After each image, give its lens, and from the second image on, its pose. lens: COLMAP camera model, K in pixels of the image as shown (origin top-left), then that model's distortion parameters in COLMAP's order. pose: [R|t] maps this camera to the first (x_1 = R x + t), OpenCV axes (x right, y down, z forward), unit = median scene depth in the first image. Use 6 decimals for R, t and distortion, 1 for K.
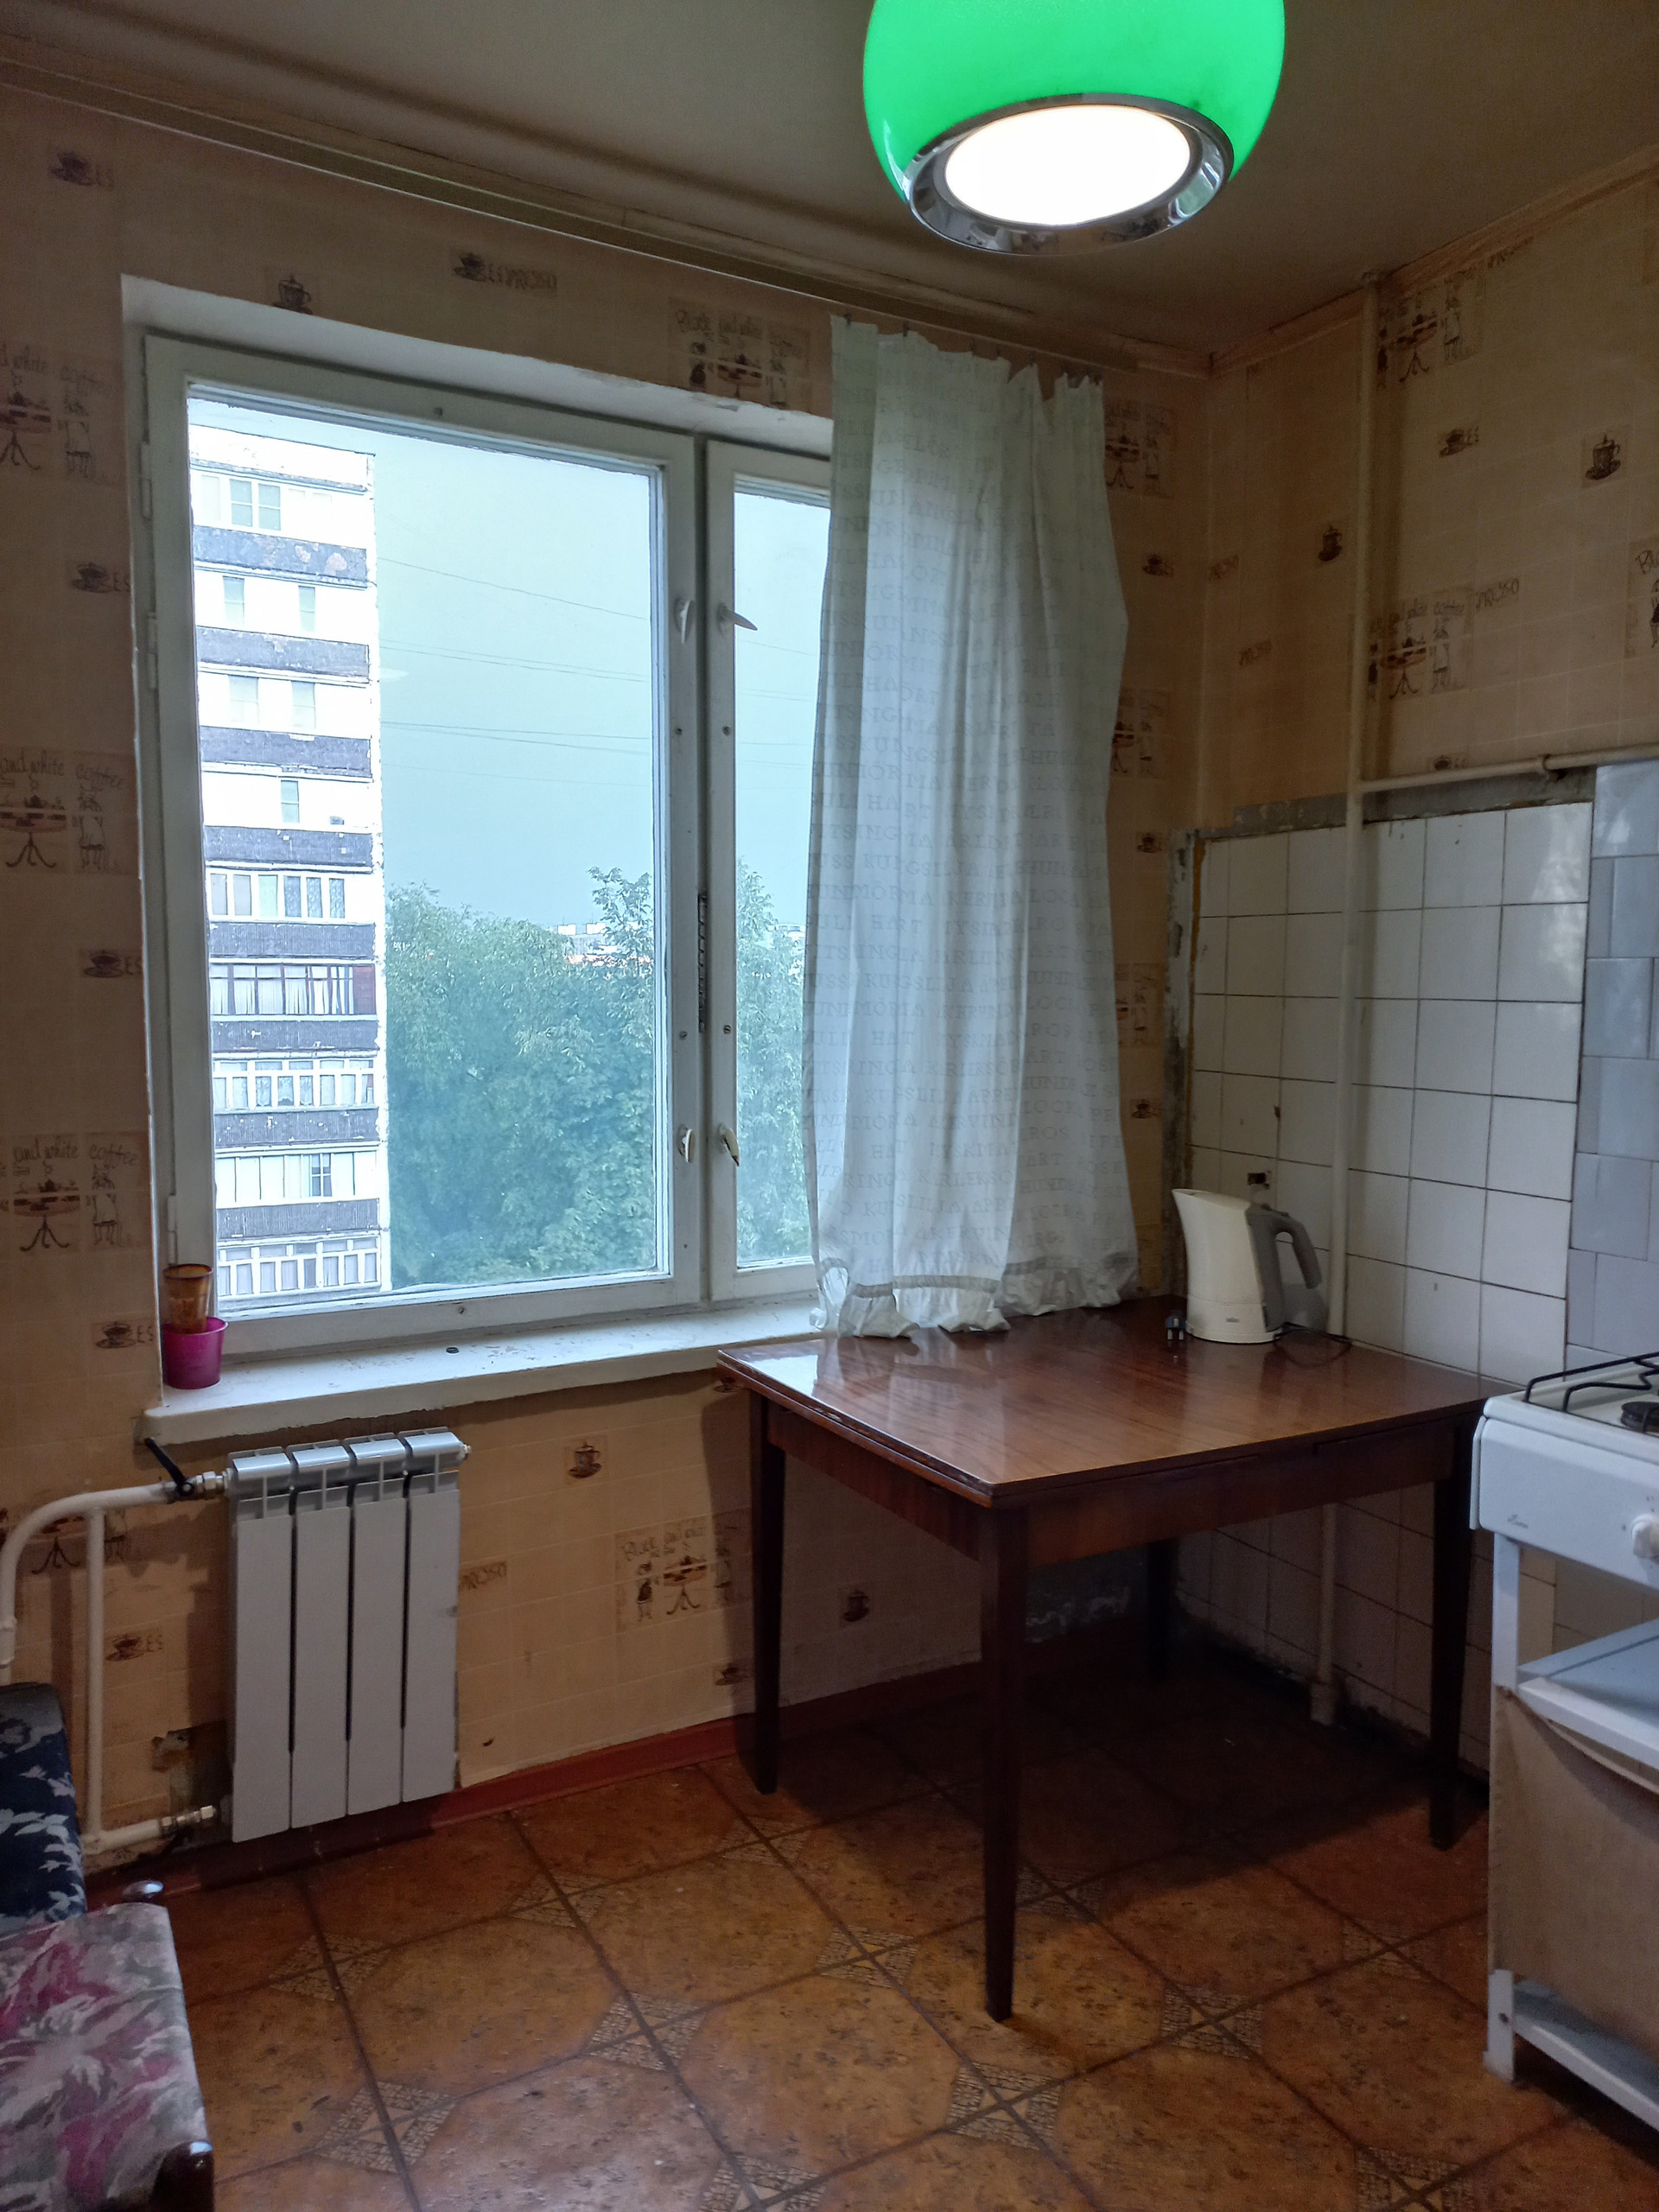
lens RADIAL K [[1591.1, 0, 829.5], [0, 1591.1, 1106.0], [0, 0, 1]] dist [0.074281, -0.040375]
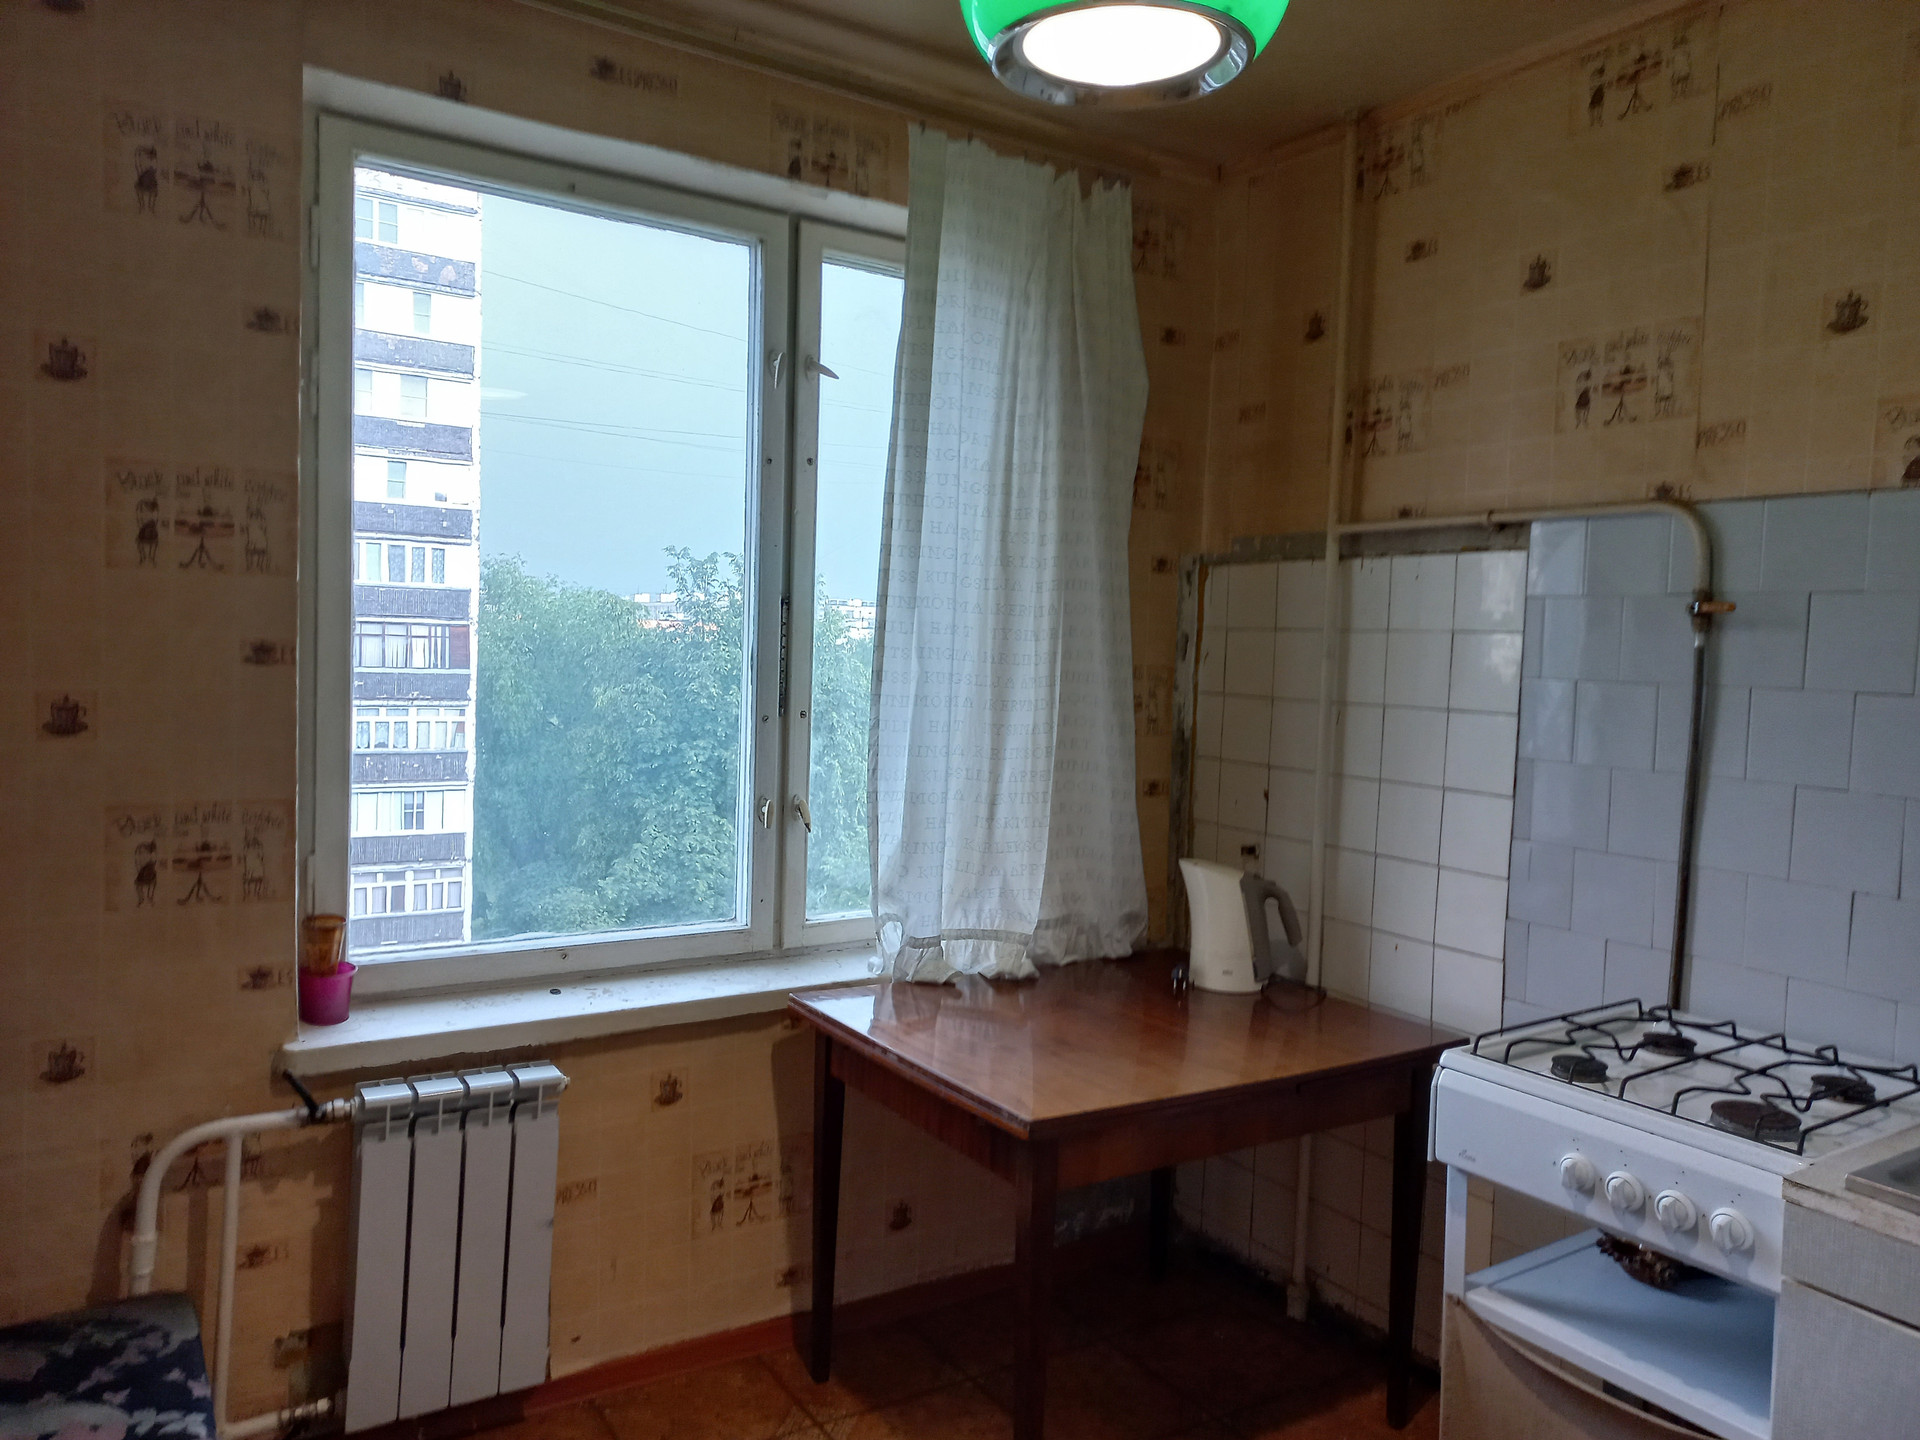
lens RADIAL K [[1381.0, 0, 949.0], [0, 1381.0, 713.3], [0, 0, 1]] dist [0.074281, -0.040375]
pose [[0.998019, 0.023569, 0.058335, -0.018515], [-0.021691, 0.999232, -0.032621, -0.020320], [-0.059059, 0.031291, 0.997764, -0.017445]]
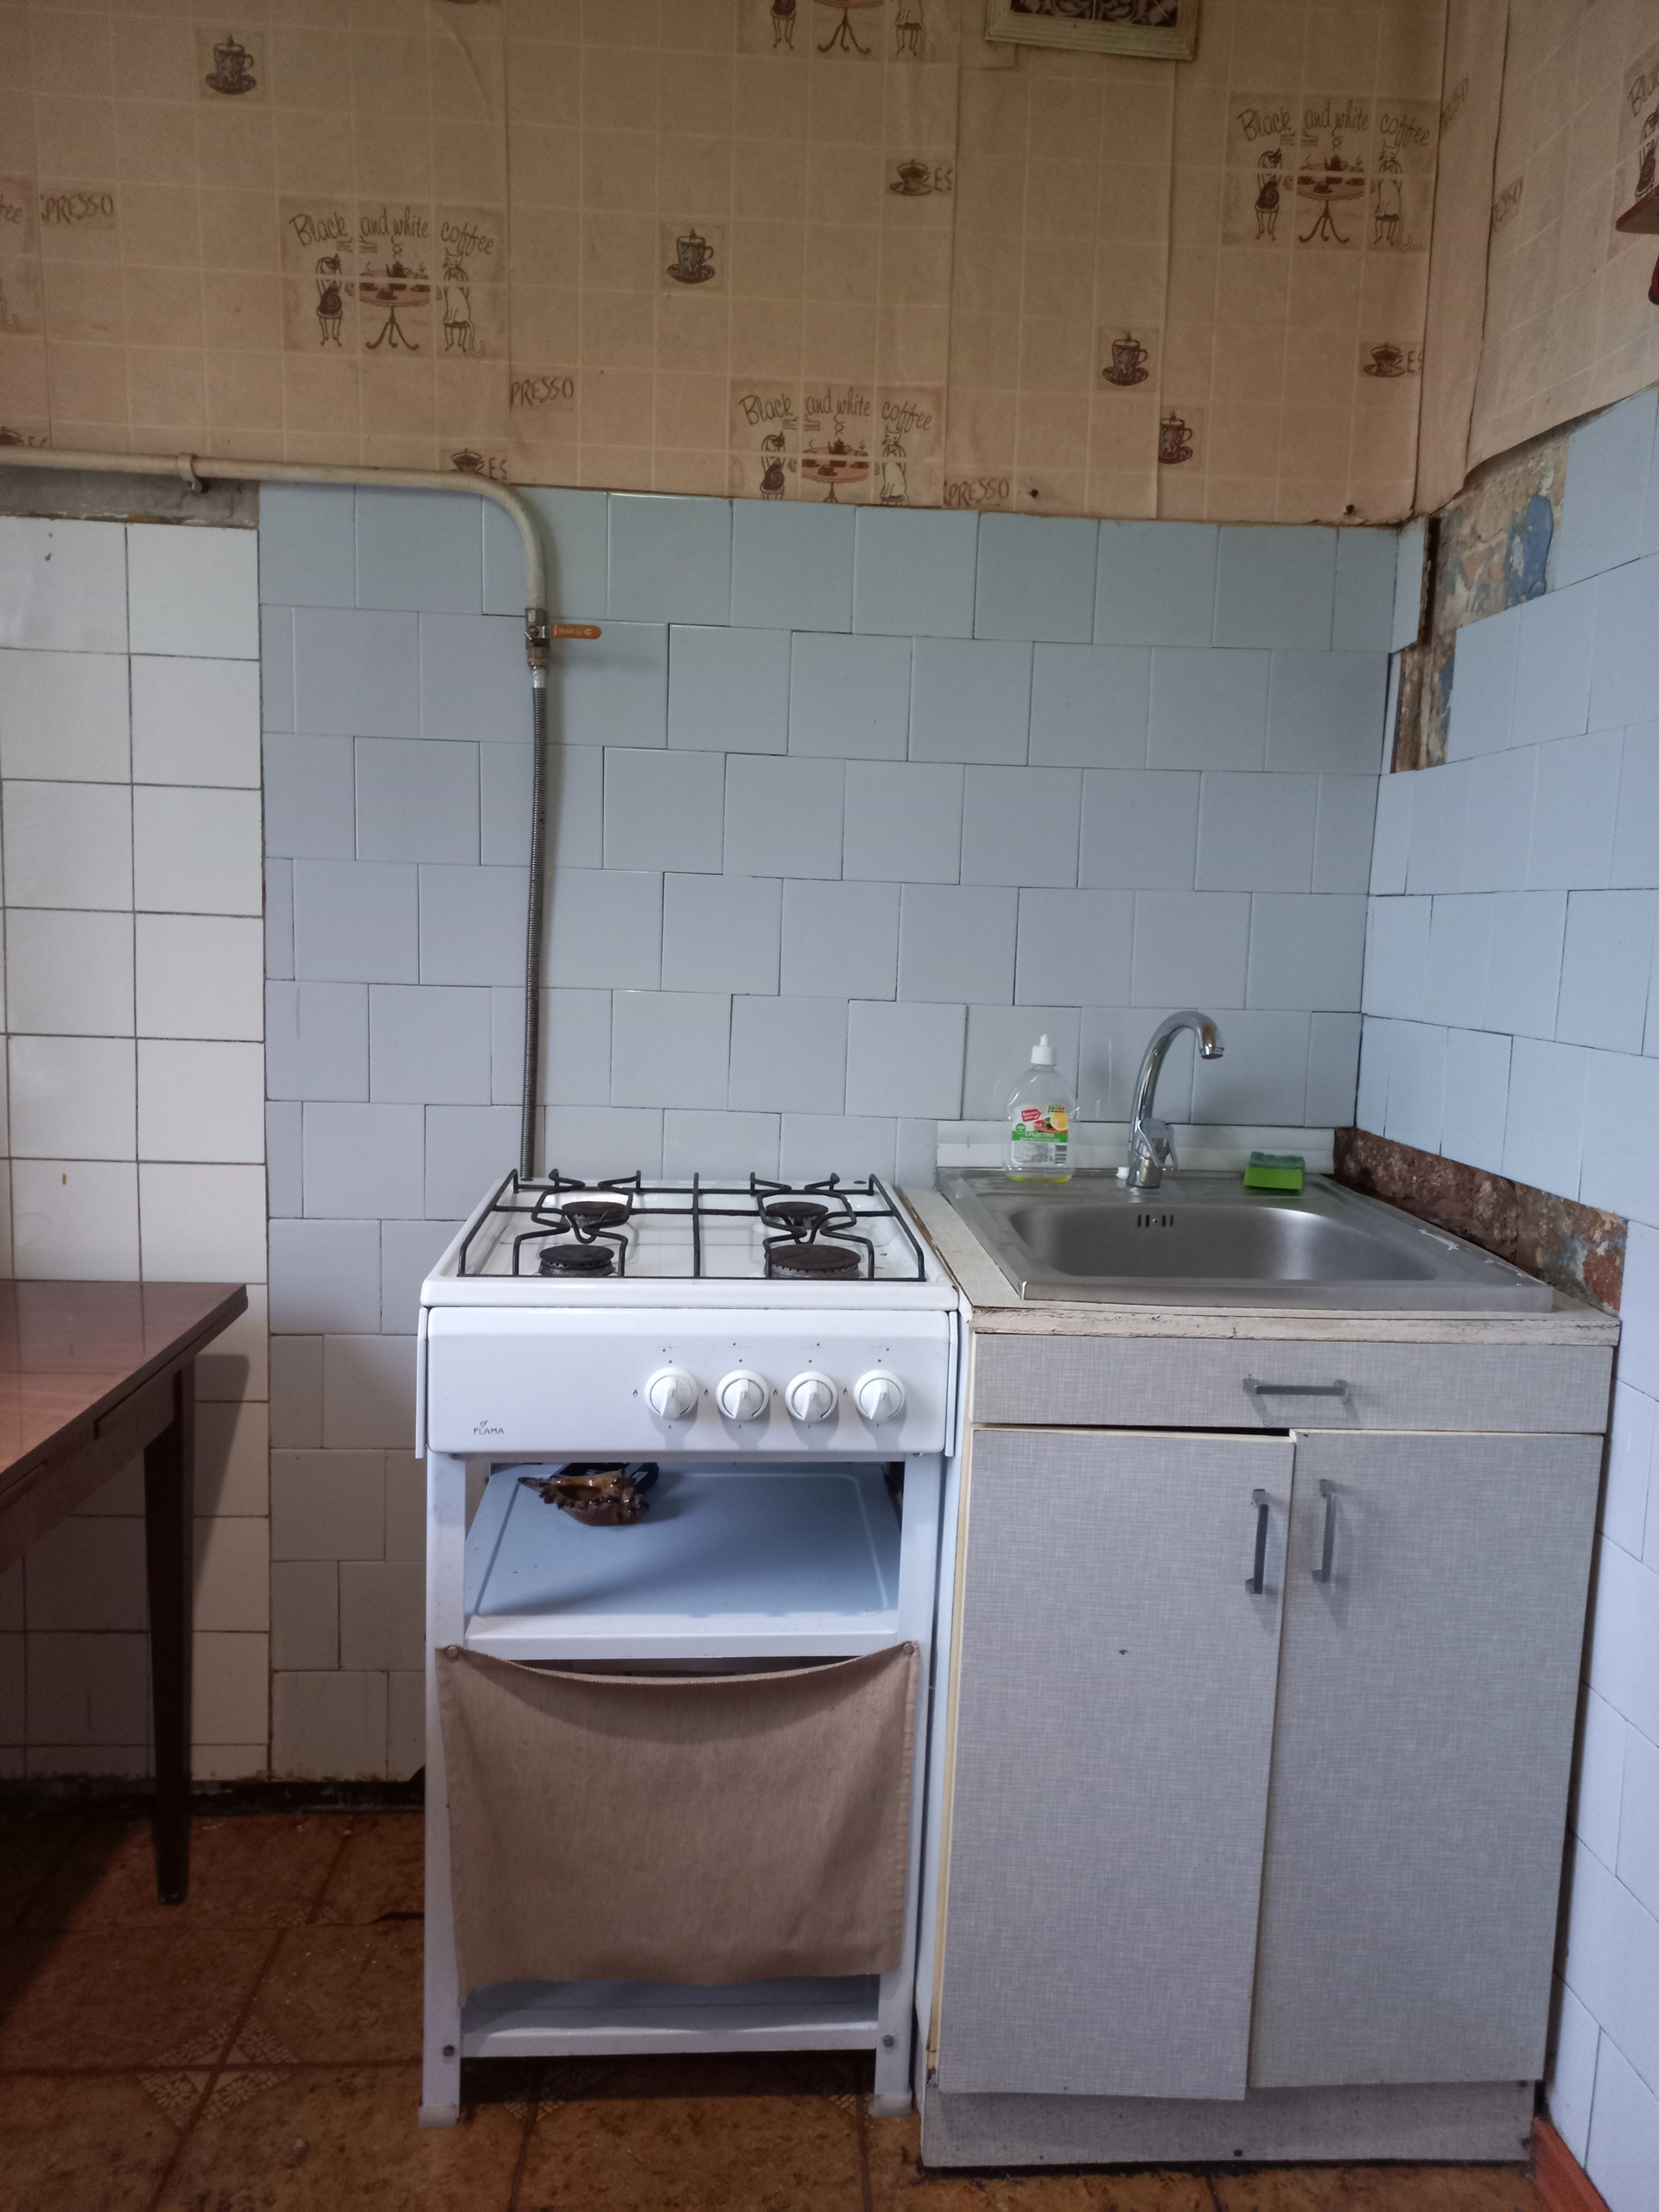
lens RADIAL K [[1602.5, 0, 839.2], [0, 1602.5, 1099.9], [0, 0, 1]] dist [0.001788, 0.040542]
pose [[0.429778, -0.105174, 0.896789, -0.124589], [0.051331, 0.994433, 0.092025, 0.027272], [-0.901474, 0.006483, 0.432784, 0.372501]]
